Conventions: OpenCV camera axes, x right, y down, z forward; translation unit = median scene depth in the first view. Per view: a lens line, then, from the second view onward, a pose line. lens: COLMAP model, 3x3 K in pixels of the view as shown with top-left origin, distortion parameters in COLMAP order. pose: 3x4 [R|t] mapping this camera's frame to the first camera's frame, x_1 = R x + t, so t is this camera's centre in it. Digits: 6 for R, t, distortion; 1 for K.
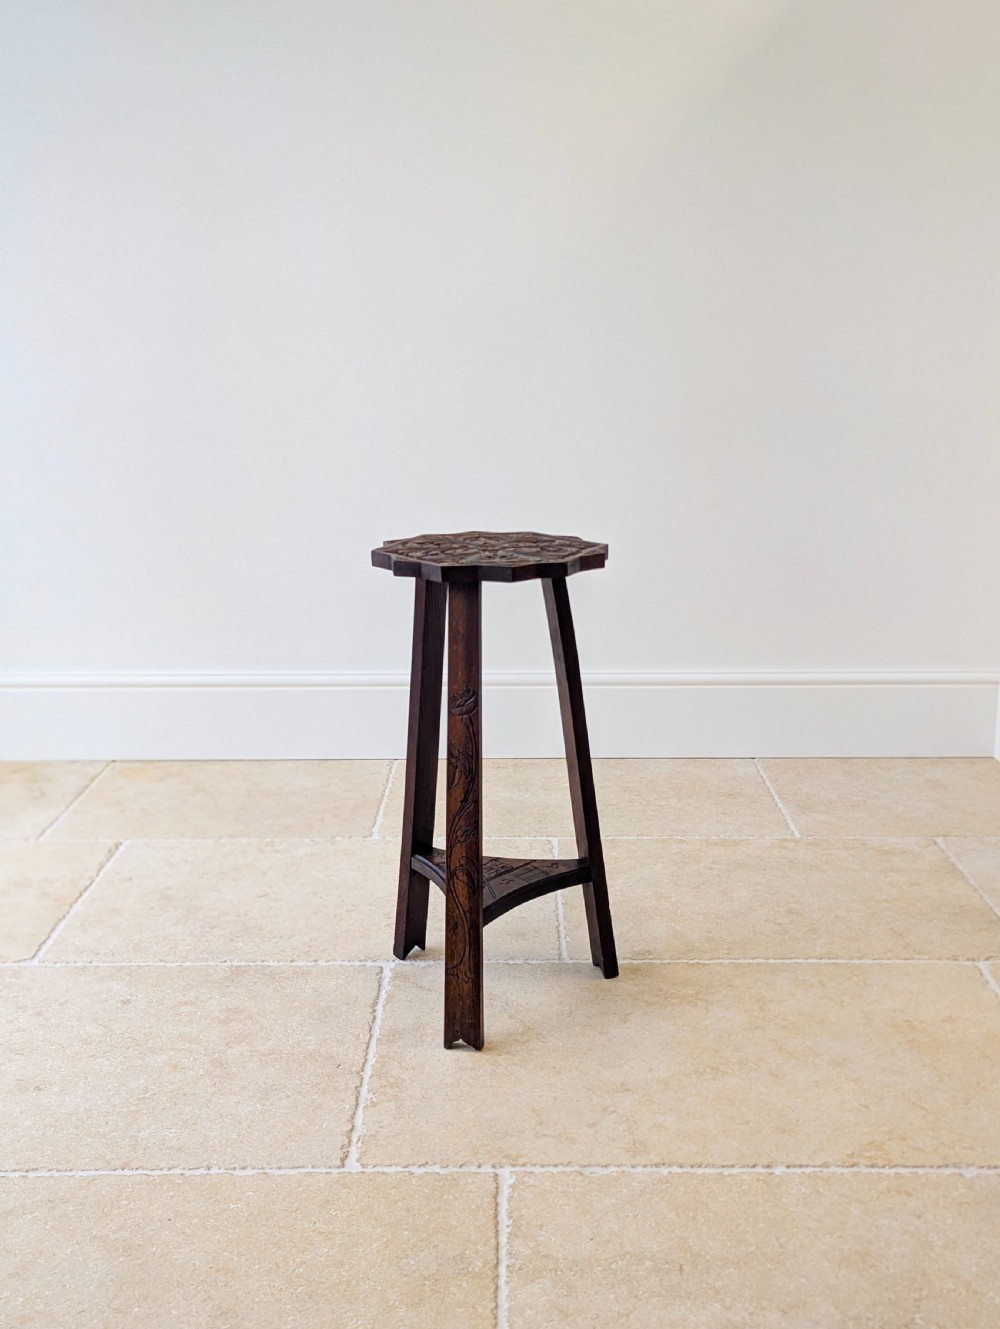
lens RADIAL K [[1421.2, 0, 502.2], [0, 1421.2, 668.3], [0, 0, 1]] dist [0.045185, -0.000719]
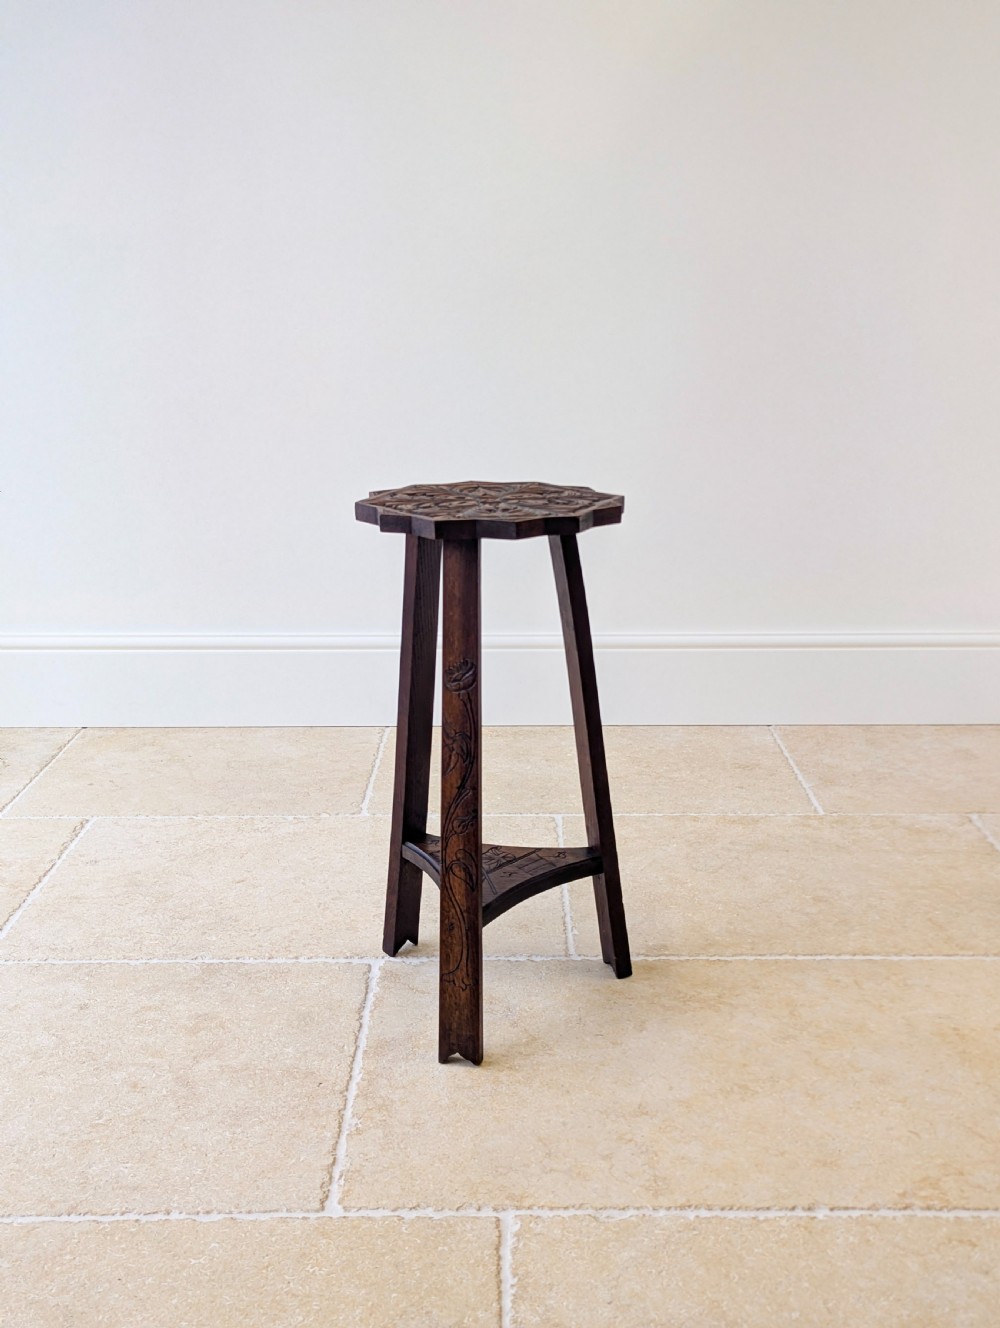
lens RADIAL K [[1422.0, 0, 507.7], [0, 1422.0, 658.4], [0, 0, 1]] dist [0.047151, 0.001803]
pose [[0.999971, 0.001050, 0.007485, -0.004631], [-0.001248, 0.999651, 0.026389, -0.009764], [-0.007455, -0.026397, 0.999624, 0.118094]]
